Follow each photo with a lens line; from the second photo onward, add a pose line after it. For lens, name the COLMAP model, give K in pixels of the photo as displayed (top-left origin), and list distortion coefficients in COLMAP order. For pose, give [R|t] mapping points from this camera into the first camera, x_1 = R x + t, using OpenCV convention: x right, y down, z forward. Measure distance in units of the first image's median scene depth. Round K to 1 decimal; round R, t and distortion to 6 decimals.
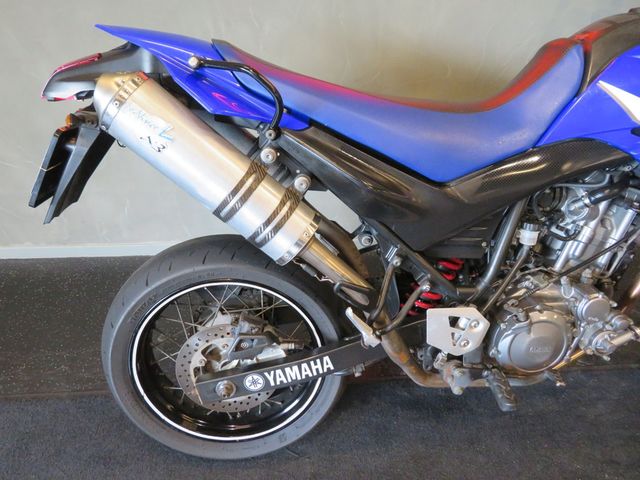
lens RADIAL K [[459.0, 0, 320.0], [0, 459.0, 240.0], [0, 0, 1]] dist [-0.005803, 0.002254]
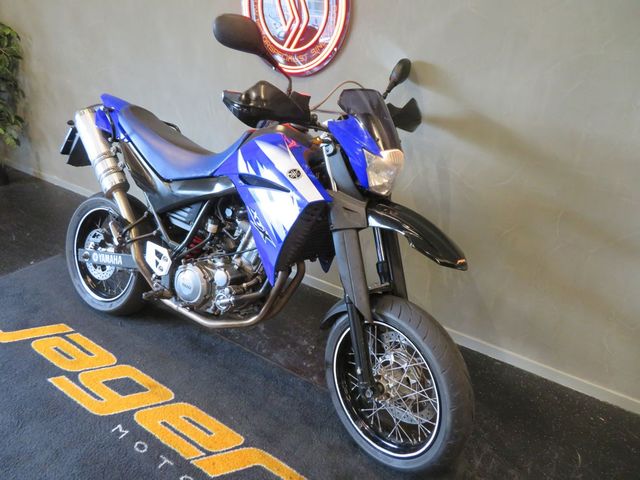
lens RADIAL K [[459.0, 0, 320.0], [0, 459.0, 240.0], [0, 0, 1]] dist [-0.005803, 0.002254]
pose [[0.794709, 0.282318, -0.537340, 1.750926], [-0.394756, 0.912856, -0.104217, 0.055953], [0.461092, 0.294941, 0.836902, -0.286204]]
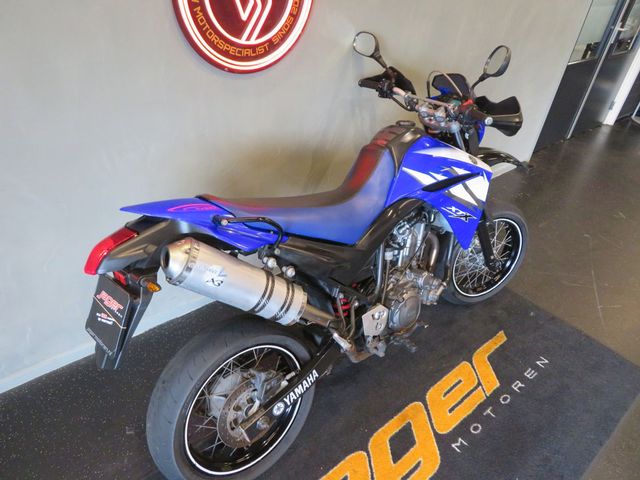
lens RADIAL K [[459.0, 0, 320.0], [0, 459.0, 240.0], [0, 0, 1]] dist [-0.005803, 0.002254]
pose [[0.800652, -0.295901, 0.520960, -0.640645], [0.296190, 0.951327, 0.085139, -0.284002], [-0.520796, 0.086136, 0.849325, -0.349525]]
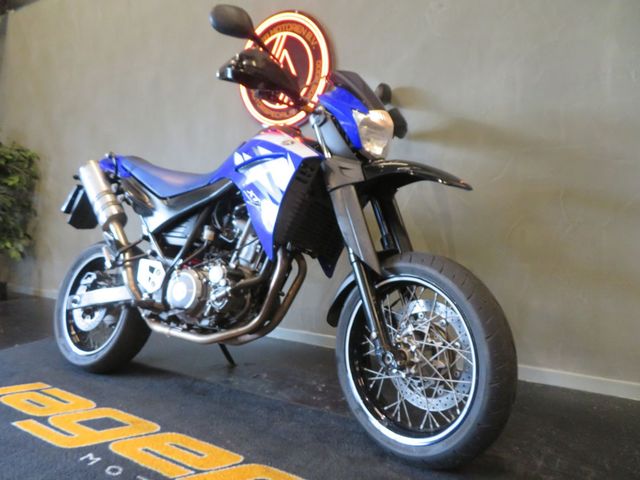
lens RADIAL K [[459.0, 0, 320.0], [0, 459.0, 240.0], [0, 0, 1]] dist [-0.005803, 0.002254]
pose [[0.801103, 0.003471, -0.598517, 1.817683], [-0.328476, 0.838484, -0.434796, 0.617978], [0.500338, 0.544915, 0.672852, 0.053312]]
